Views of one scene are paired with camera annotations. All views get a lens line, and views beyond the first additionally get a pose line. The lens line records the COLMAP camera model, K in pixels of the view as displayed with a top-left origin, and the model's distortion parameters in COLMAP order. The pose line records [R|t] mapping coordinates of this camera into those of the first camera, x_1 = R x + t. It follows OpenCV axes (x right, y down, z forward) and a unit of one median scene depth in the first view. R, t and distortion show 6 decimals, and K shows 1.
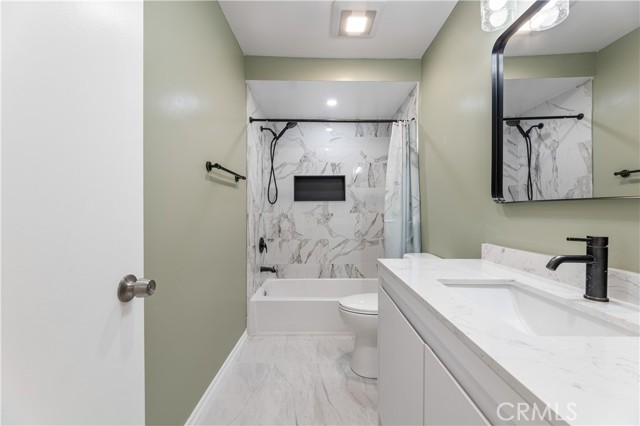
lens RADIAL K [[256.2, 0, 324.6], [0, 256.2, 212.1], [0, 0, 1]] dist [0.002073, -0.001009]
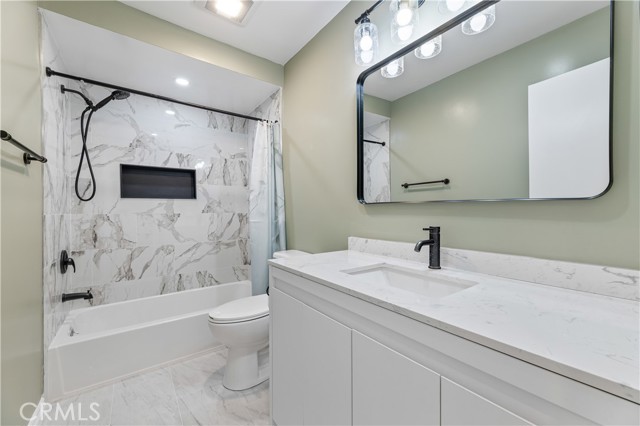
lens RADIAL K [[256.2, 0, 325.6], [0, 256.2, 210.4], [0, 0, 1]] dist [0.002073, -0.001009]
pose [[0.799593, -0.002485, 0.600537, -0.120525], [0.005734, 0.999977, -0.003496, 0.000045], [-0.600514, 0.006239, 0.799590, 0.057851]]
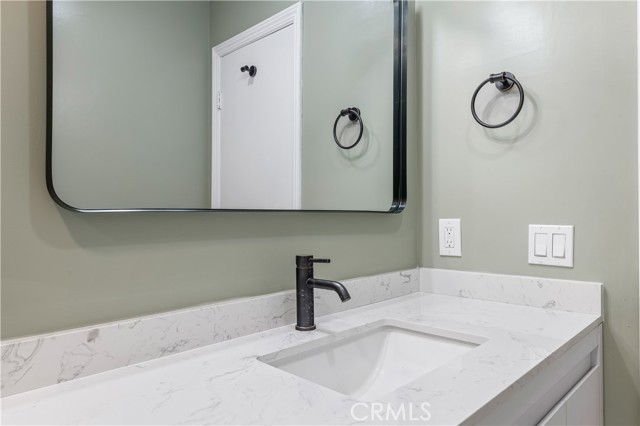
lens RADIAL K [[417.9, 0, 318.0], [0, 417.9, 214.1], [0, 0, 1]] dist [-0.021216, -0.002691]
pose [[-0.704633, 0.007581, 0.709531, 0.012043], [0.012419, 0.999922, 0.001649, -0.014627], [-0.709463, 0.009974, -0.704672, 0.640927]]
